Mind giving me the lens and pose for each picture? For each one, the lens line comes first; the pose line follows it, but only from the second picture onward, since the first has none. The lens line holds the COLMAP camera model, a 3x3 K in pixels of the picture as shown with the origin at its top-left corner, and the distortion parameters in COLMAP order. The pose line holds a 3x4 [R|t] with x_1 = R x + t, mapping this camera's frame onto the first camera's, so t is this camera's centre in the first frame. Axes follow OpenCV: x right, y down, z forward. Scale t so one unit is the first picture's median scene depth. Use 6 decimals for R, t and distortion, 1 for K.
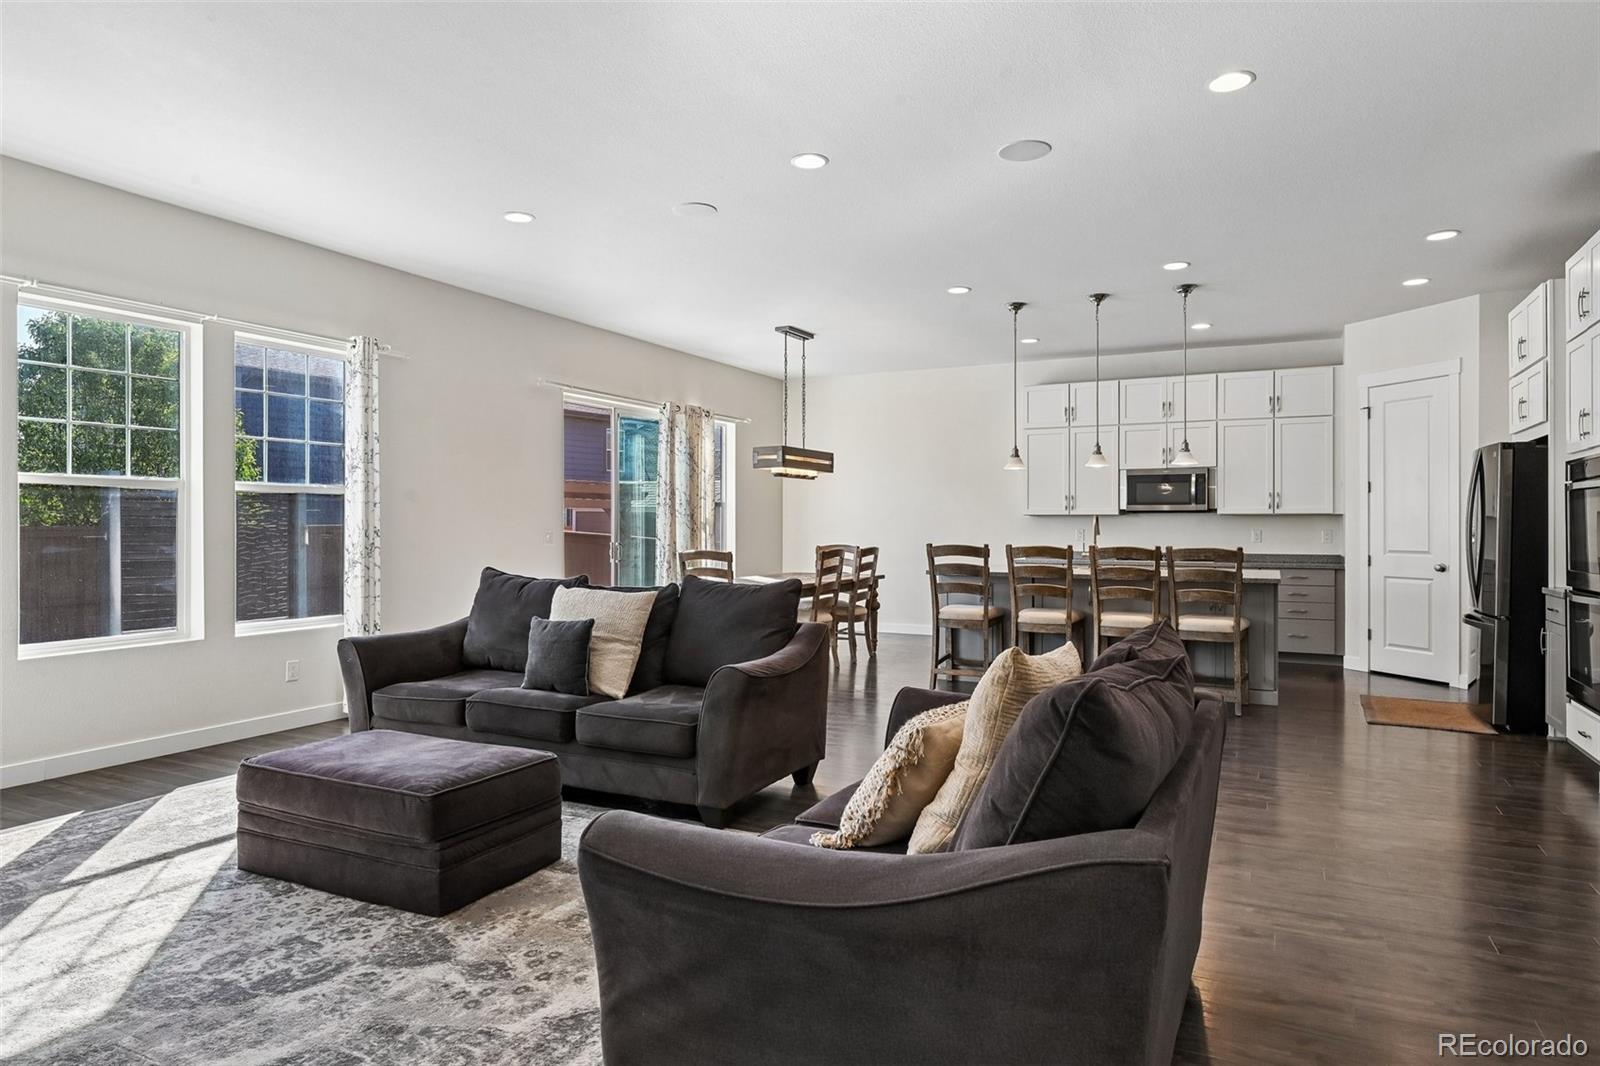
lens RADIAL K [[954.4, 0, 799.1], [0, 954.4, 527.9], [0, 0, 1]] dist [0.007644, 0.000214]
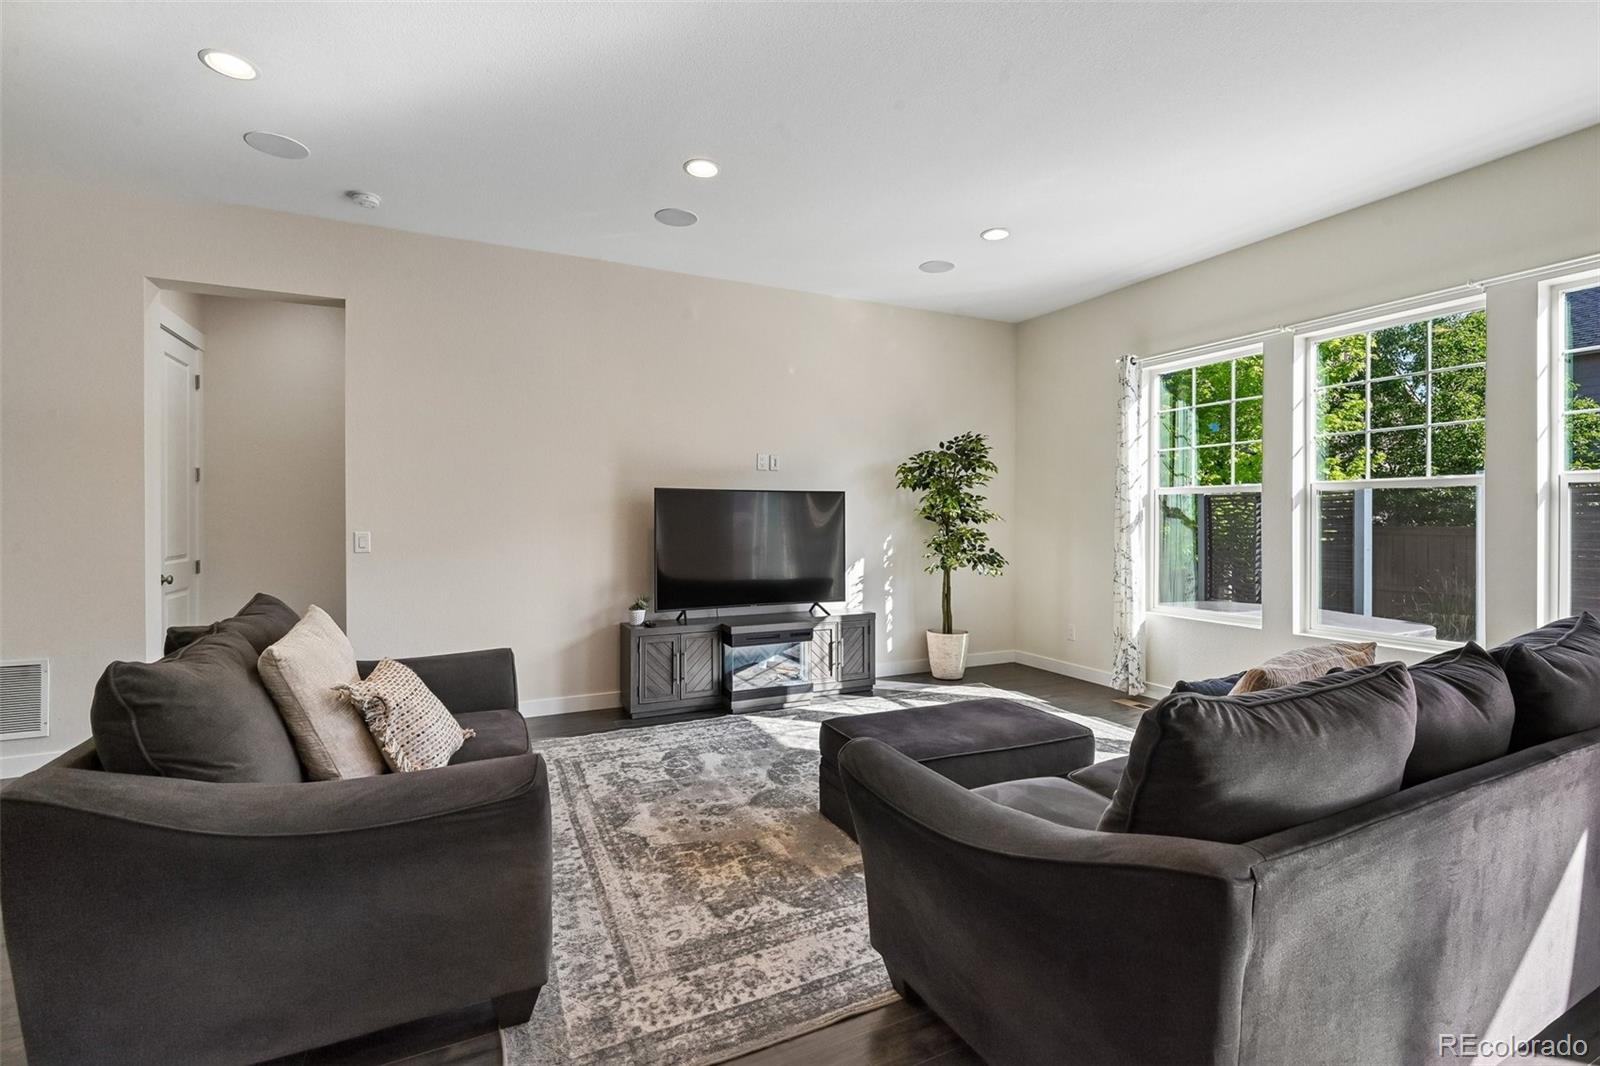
lens RADIAL K [[709.0, 0, 798.6], [0, 709.0, 525.0], [0, 0, 1]] dist [-0.004263, 0.000448]
pose [[-0.612785, 0.009035, -0.790198, 0.182825], [-0.003990, 0.999887, 0.014527, -0.008292], [0.790239, 0.012055, -0.612680, 0.653003]]
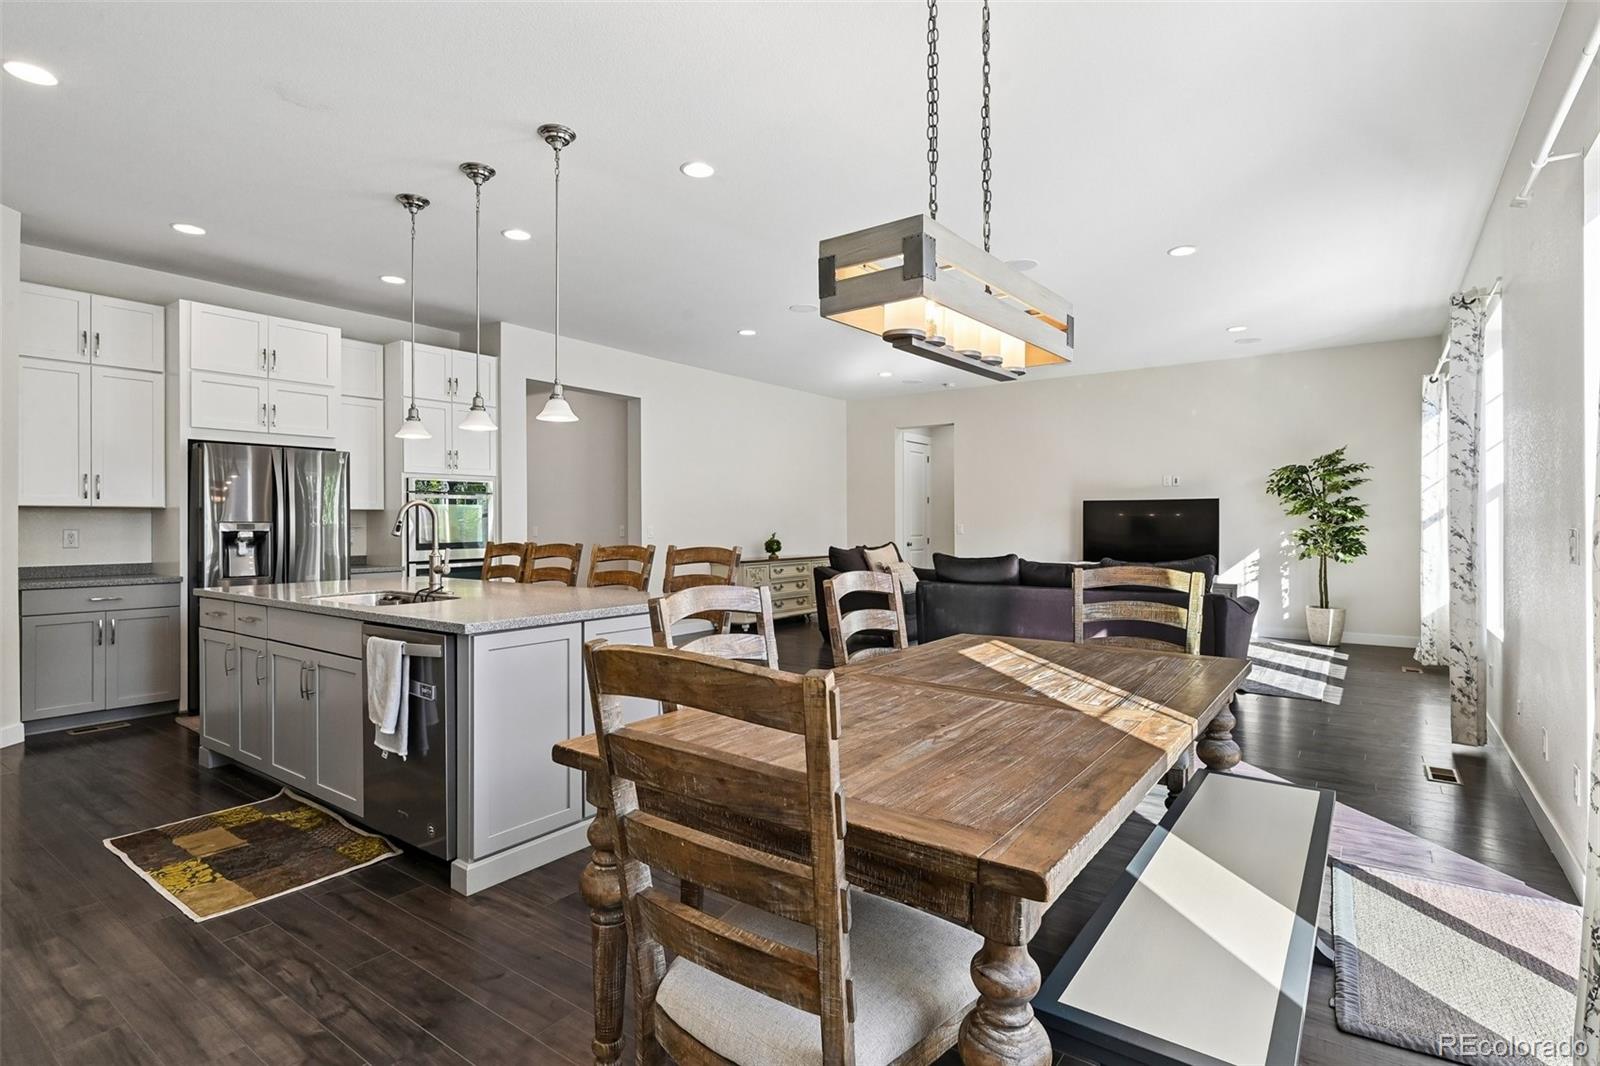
lens RADIAL K [[780.3, 0, 808.4], [0, 780.3, 525.2], [0, 0, 1]] dist [-0.001824, -0.000479]
pose [[-0.989000, -0.000328, 0.147914, 0.006053], [0.001092, 0.999954, 0.009514, -0.003758], [-0.147910, 0.009571, -0.988954, 1.462167]]
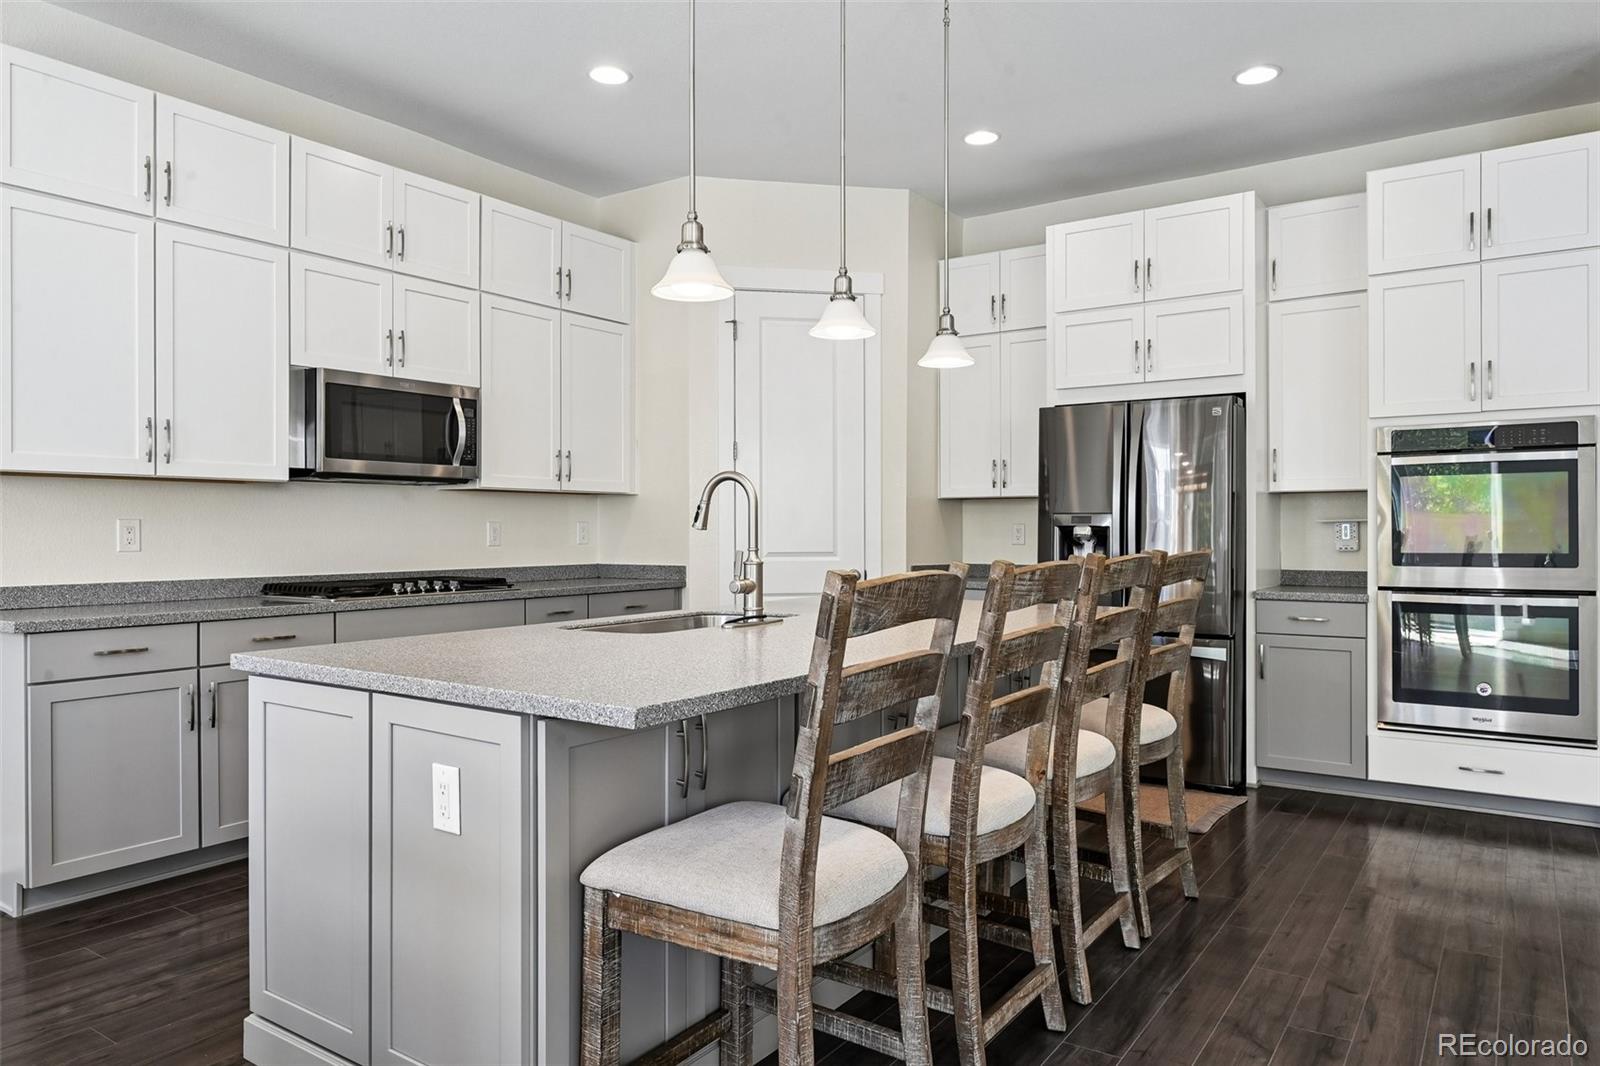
lens RADIAL K [[1058.2, 0, 799.5], [0, 1058.2, 523.5], [0, 0, 1]] dist [-0.006250, -0.000788]
pose [[0.130998, 0.001608, 0.991381, -0.080288], [0.004191, 0.999989, -0.002176, 0.006570], [-0.991374, 0.004440, 0.130990, 0.942781]]
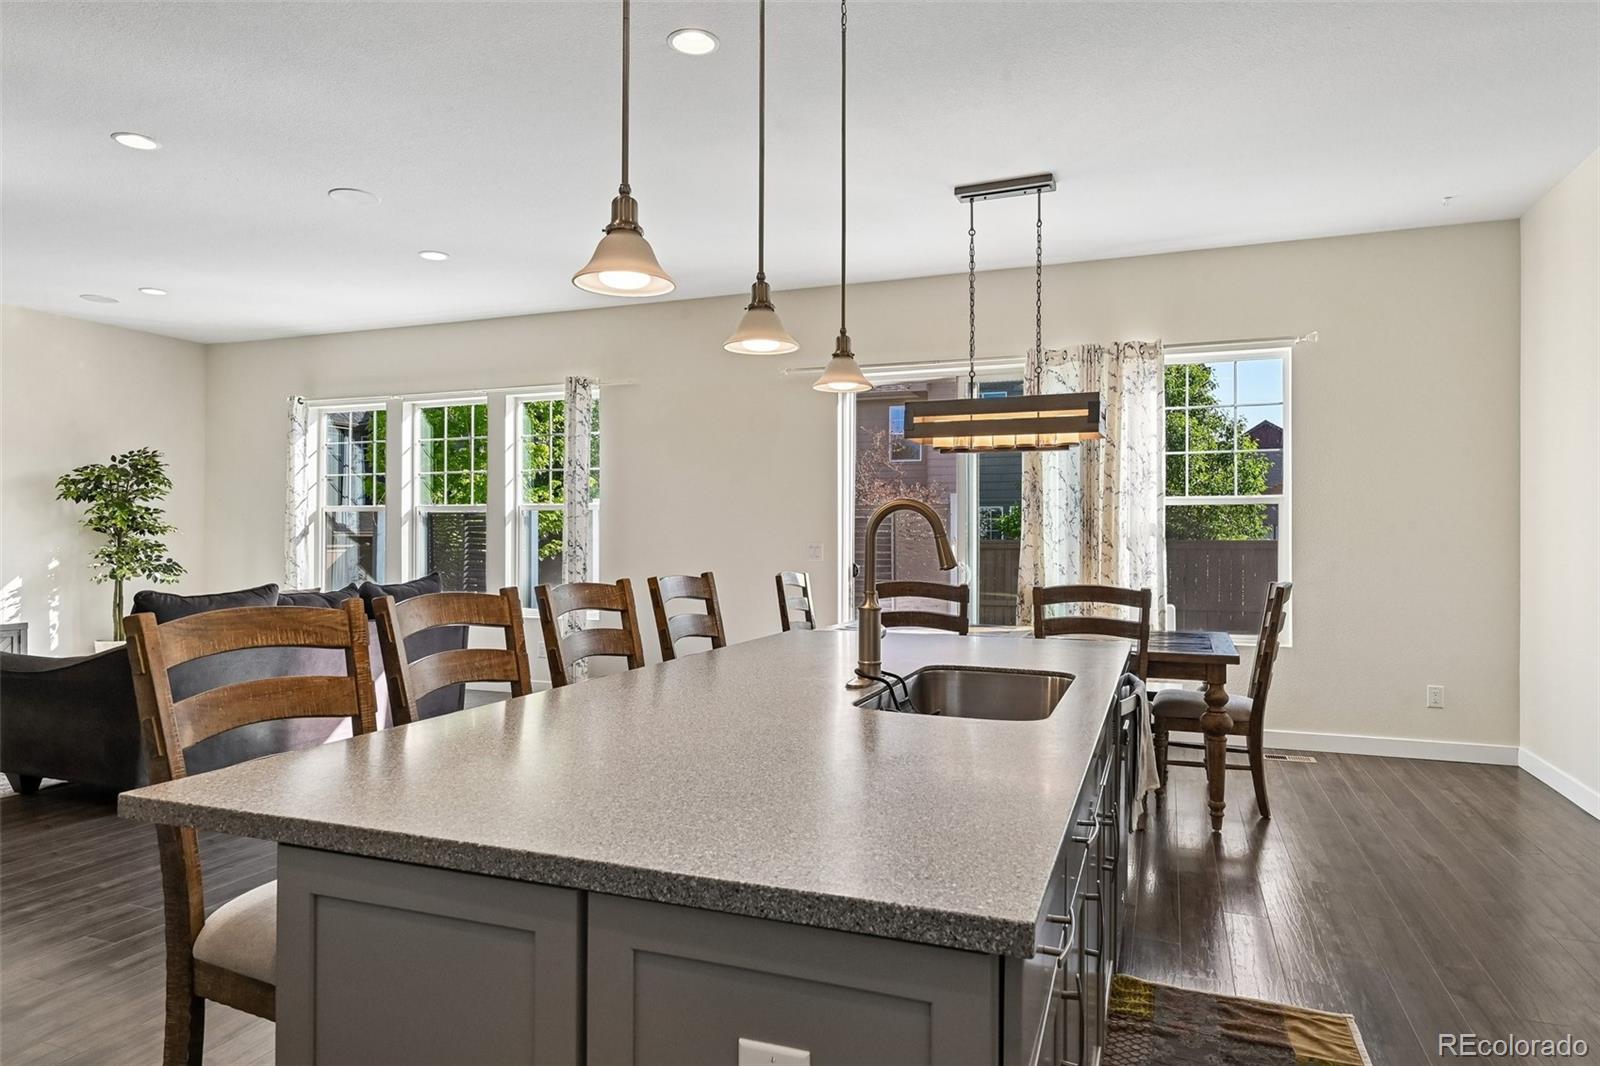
lens RADIAL K [[954.4, 0, 791.0], [0, 954.4, 538.1], [0, 0, 1]] dist [0.007644, 0.000214]
pose [[0.091380, -0.001037, -0.995816, 0.614077], [-0.009489, 0.999953, -0.001912, -0.001001], [0.995771, 0.009624, 0.091366, 0.960827]]
